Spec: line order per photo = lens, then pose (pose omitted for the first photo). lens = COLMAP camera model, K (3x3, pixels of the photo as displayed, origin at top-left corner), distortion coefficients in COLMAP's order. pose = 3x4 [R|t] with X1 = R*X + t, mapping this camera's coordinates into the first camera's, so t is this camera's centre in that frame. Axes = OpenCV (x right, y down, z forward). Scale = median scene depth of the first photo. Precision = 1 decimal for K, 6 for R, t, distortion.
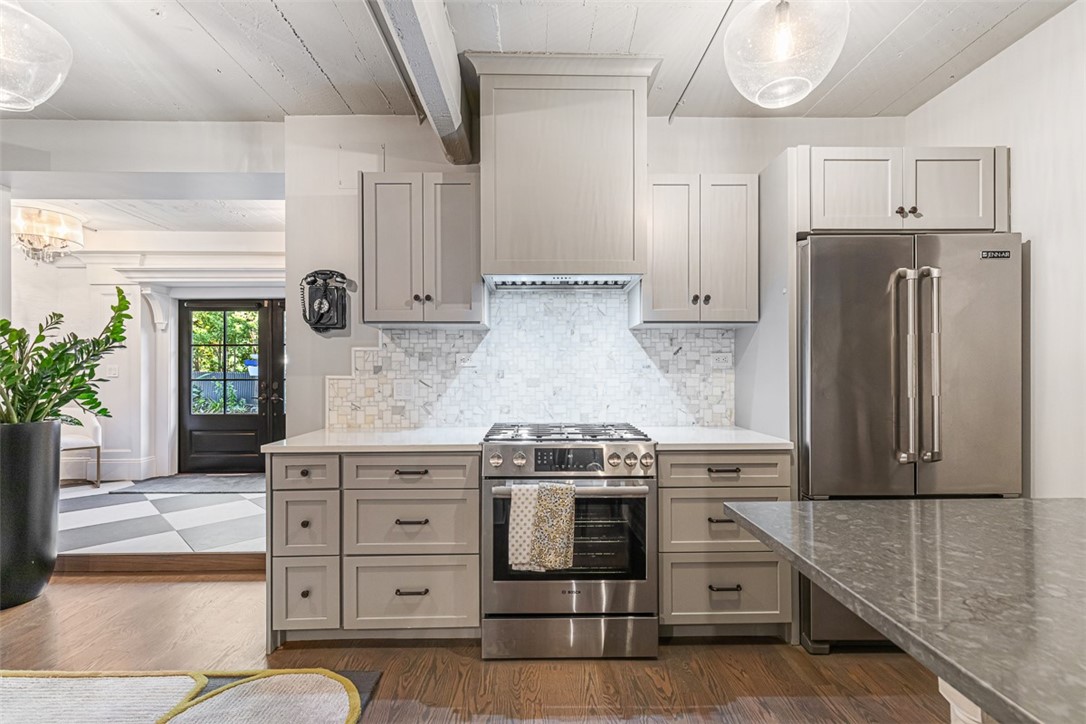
lens RADIAL K [[486.7, 0, 544.6], [0, 486.7, 366.3], [0, 0, 1]] dist [0.002951, 0.000524]
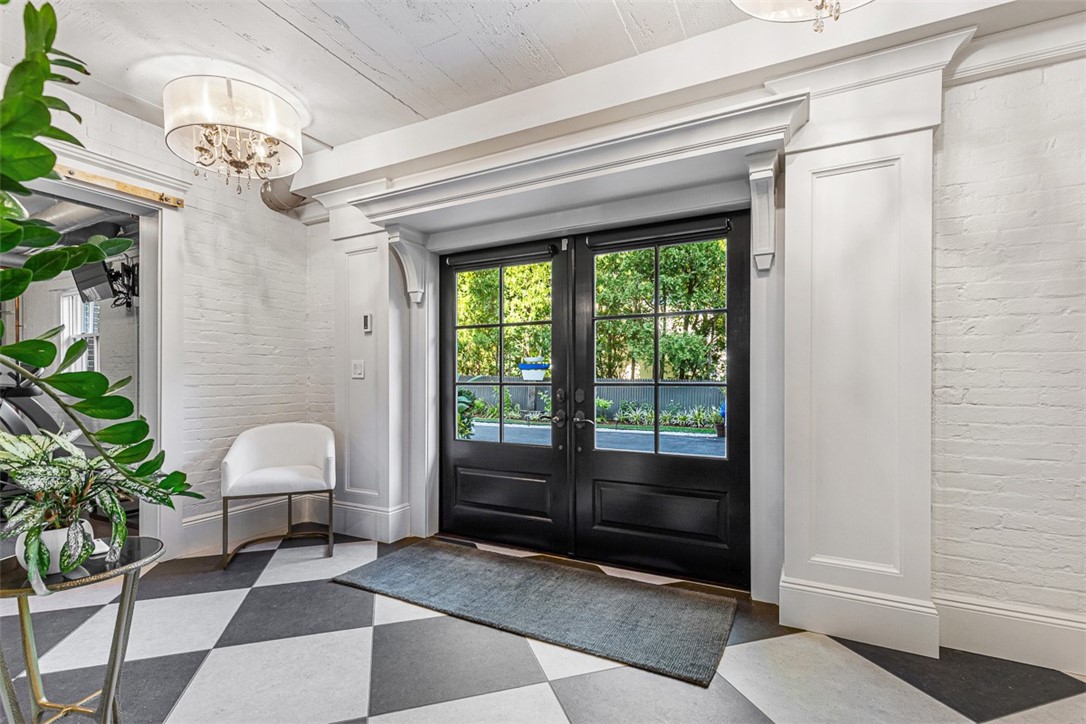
lens RADIAL K [[486.7, 0, 544.6], [0, 486.7, 366.3], [0, 0, 1]] dist [0.002951, 0.000524]
pose [[0.881281, -0.007649, -0.472530, -0.336572], [0.001696, 0.999914, -0.013022, 0.014213], [0.472589, 0.010675, 0.881218, 0.513557]]
